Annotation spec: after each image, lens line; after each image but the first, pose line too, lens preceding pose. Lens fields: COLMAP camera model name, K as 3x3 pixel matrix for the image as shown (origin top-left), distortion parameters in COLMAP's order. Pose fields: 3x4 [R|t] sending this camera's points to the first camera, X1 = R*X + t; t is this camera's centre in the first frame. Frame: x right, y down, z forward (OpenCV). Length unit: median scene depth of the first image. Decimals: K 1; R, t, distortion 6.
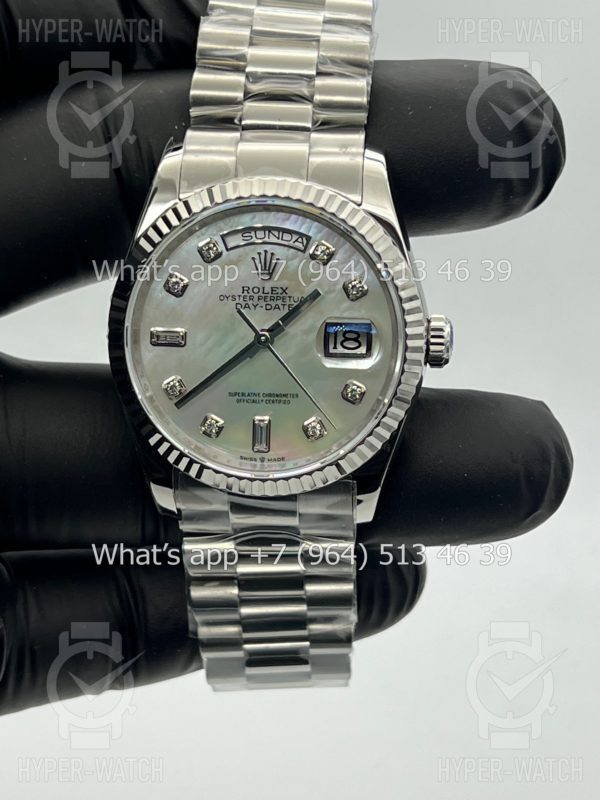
lens RADIAL K [[1849.3, 0, 301.8], [0, 1849.3, 406.2], [0, 0, 1]] dist [0.228965, 0.000000]
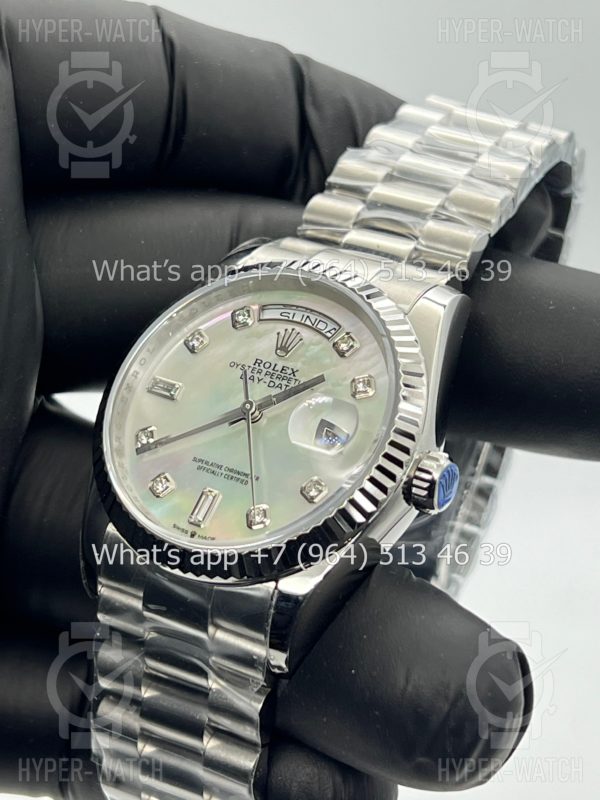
lens RADIAL K [[1849.3, 0, 299.5], [0, 1849.3, 393.3], [0, 0, 1]] dist [0.228965, 0.000000]
pose [[0.873647, 0.264714, -0.408248, 0.360922], [-0.429519, 0.813783, -0.391498, 0.295180], [0.228591, 0.517381, 0.824659, 0.263035]]
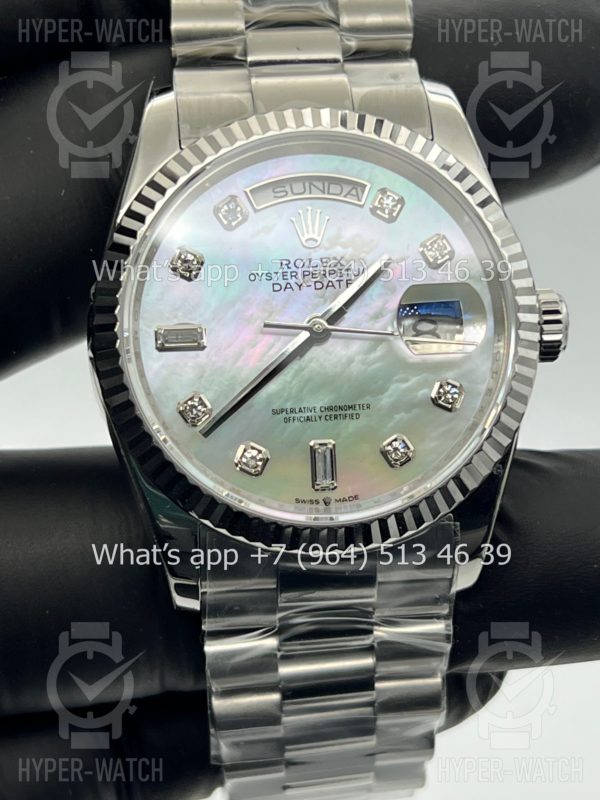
lens RADIAL K [[1849.3, 0, 300.9], [0, 1849.3, 403.6], [0, 0, 1]] dist [0.228965, 0.000000]
pose [[0.983086, -0.064113, 0.171559, -0.149719], [0.095331, 0.978957, -0.180431, 0.118822], [-0.156381, 0.193734, 0.968510, 0.317012]]
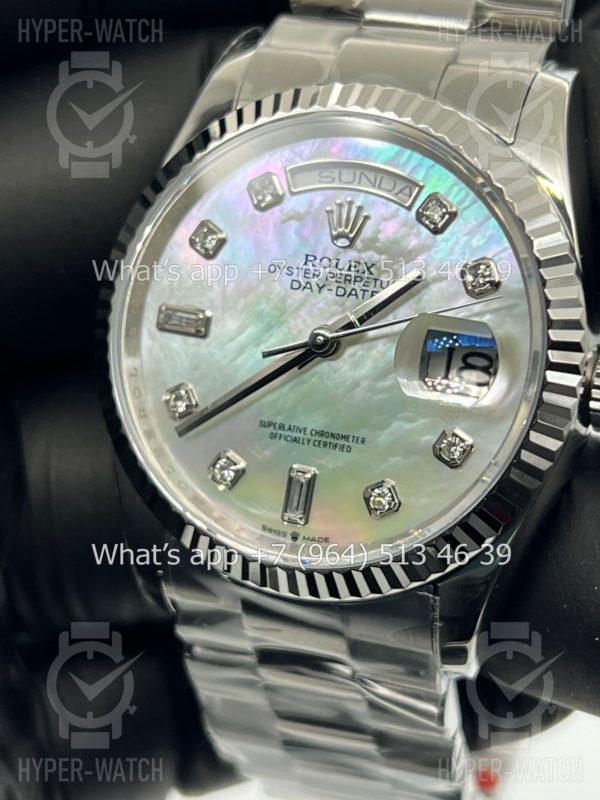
lens RADIAL K [[1849.3, 0, 301.0], [0, 1849.3, 399.5], [0, 0, 1]] dist [0.228965, 0.000000]
pose [[0.956299, 0.141486, -0.255877, 0.132223], [-0.168732, 0.981747, -0.087758, 0.038104], [0.238790, 0.127098, 0.962718, 0.404845]]
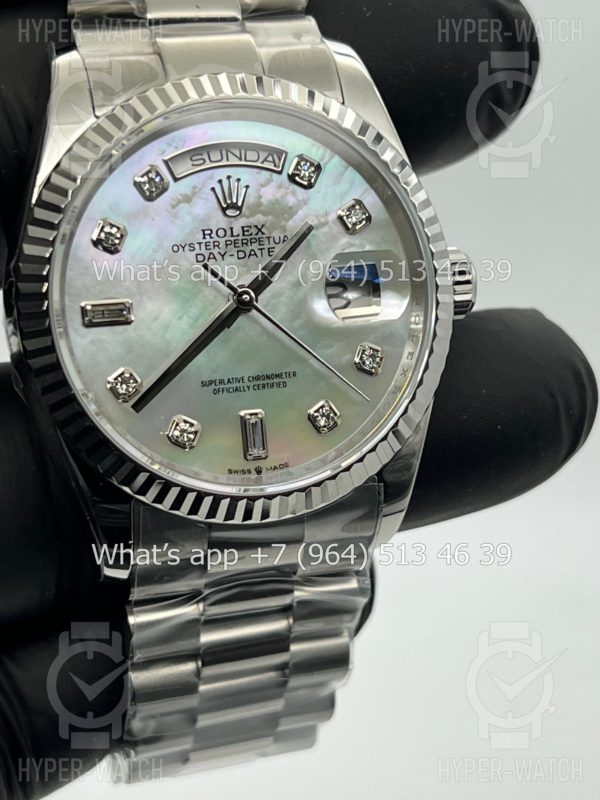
lens RADIAL K [[1849.3, 0, 286.8], [0, 1849.3, 407.7], [0, 0, 1]] dist [0.228965, 0.000000]
pose [[0.932591, -0.118519, 0.340922, -0.250830], [0.153485, 0.985116, -0.077388, 0.062020], [-0.326676, 0.124498, 0.936901, 0.332698]]
